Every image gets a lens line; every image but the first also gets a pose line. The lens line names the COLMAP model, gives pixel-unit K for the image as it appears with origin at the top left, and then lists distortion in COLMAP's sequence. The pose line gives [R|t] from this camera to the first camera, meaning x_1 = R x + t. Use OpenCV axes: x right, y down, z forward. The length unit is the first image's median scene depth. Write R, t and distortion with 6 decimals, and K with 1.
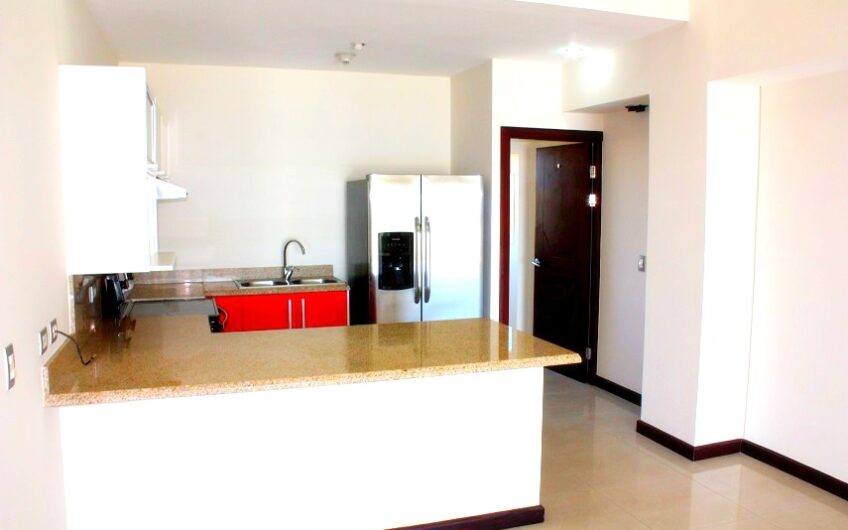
lens RADIAL K [[715.5, 0, 436.3], [0, 715.5, 266.3], [0, 0, 1]] dist [-0.168590, 0.151017]
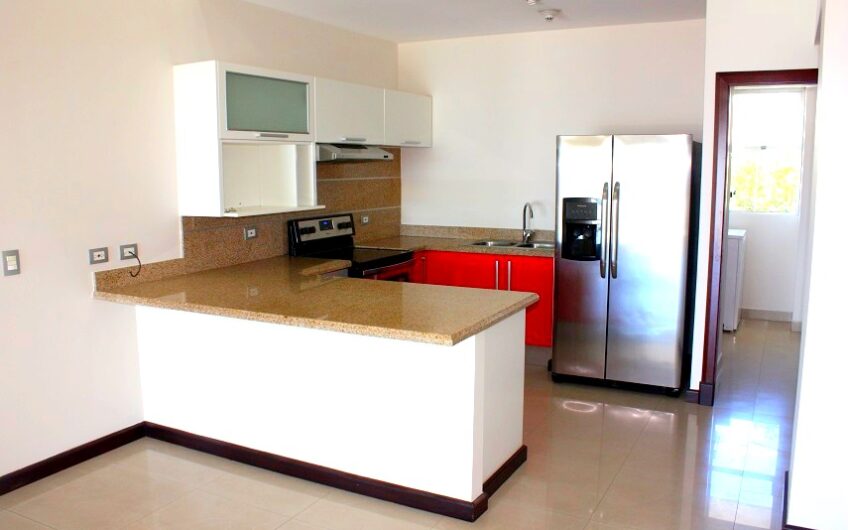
lens RADIAL K [[715.5, 0, 436.3], [0, 715.5, 266.3], [0, 0, 1]] dist [-0.168590, 0.151017]
pose [[0.668285, 0.096587, -0.737609, 0.499381], [-0.064365, 0.995324, 0.072018, -0.013665], [0.741116, -0.000652, 0.671377, 0.241652]]
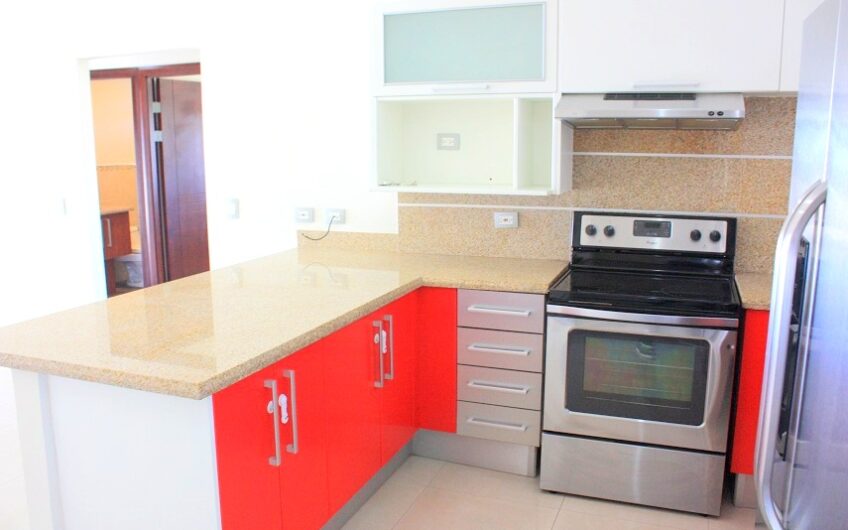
lens RADIAL K [[714.1, 0, 428.0], [0, 714.1, 269.3], [0, 0, 1]] dist [-0.160848, 0.144793]
pose [[-0.666202, 0.128560, -0.734607, 0.225455], [-0.073385, 0.968948, 0.236123, -0.084773], [0.742152, 0.211215, -0.636081, 1.058153]]
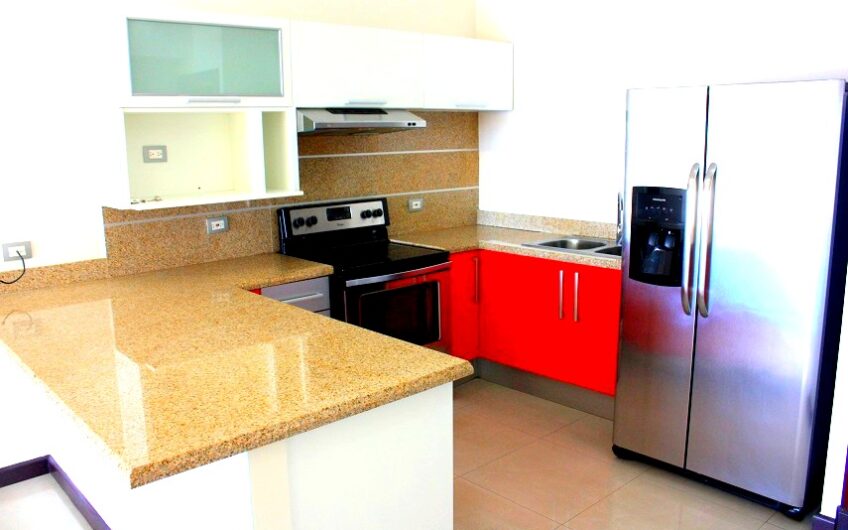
lens RADIAL K [[714.1, 0, 428.0], [0, 714.1, 269.3], [0, 0, 1]] dist [-0.160848, 0.144793]
pose [[0.368555, 0.166806, -0.914518, 0.408476], [-0.071720, 0.985939, 0.150929, -0.054222], [0.926835, 0.009963, 0.375336, 0.602875]]
